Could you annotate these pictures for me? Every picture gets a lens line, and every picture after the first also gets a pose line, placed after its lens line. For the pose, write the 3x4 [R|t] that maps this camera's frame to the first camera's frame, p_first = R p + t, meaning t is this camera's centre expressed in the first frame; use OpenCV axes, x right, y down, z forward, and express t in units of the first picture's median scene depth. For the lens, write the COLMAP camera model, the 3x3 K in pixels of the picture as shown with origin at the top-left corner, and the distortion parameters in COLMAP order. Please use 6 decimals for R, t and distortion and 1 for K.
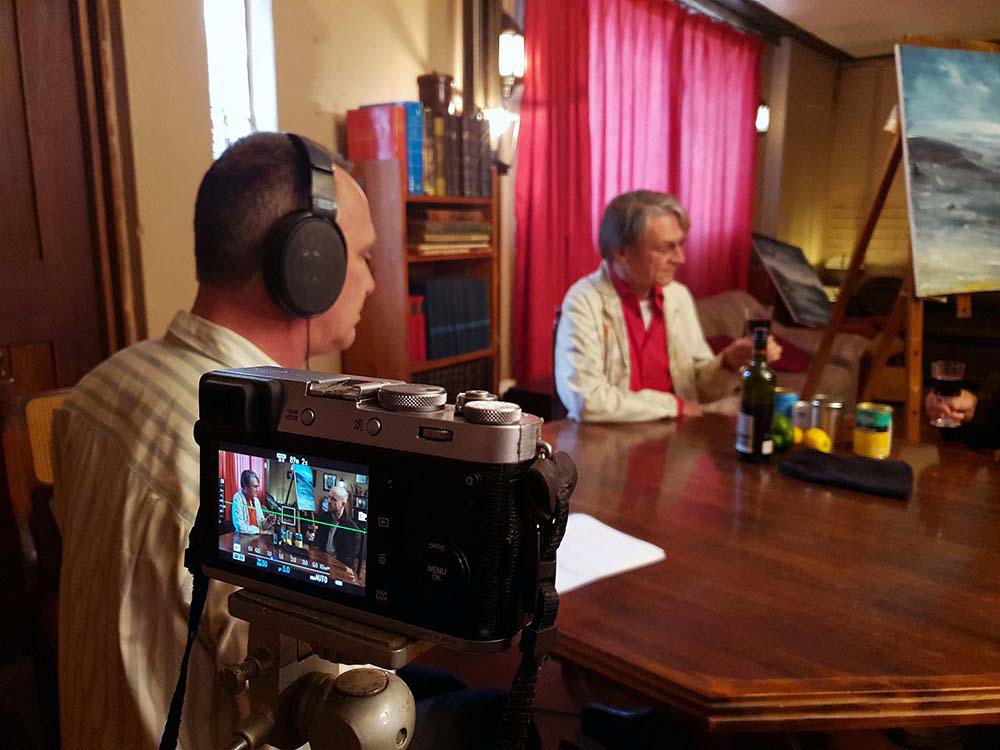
lens RADIAL K [[767.9, 0, 501.7], [0, 767.9, 376.9], [0, 0, 1]] dist [0.001945, 0.016196]
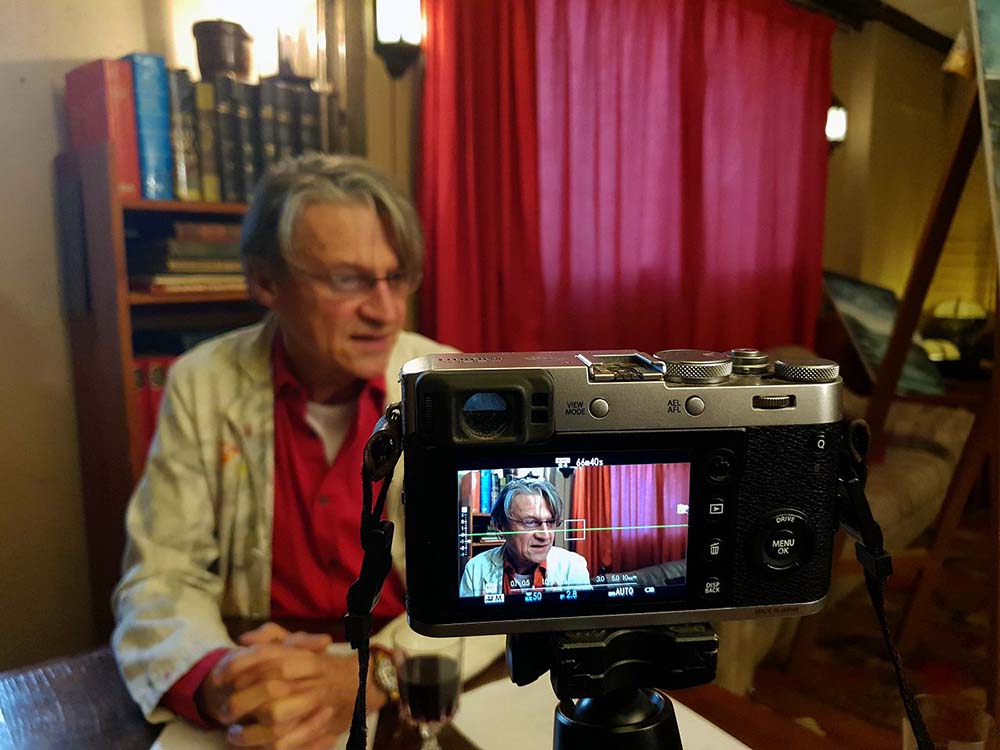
lens RADIAL K [[767.9, 0, 497.8], [0, 767.9, 371.7], [0, 0, 1]] dist [0.001945, 0.016196]
pose [[0.987731, 0.023754, -0.154349, 0.262870], [-0.032963, 0.997808, -0.057386, -0.064330], [0.152647, 0.061770, 0.986349, 0.408122]]
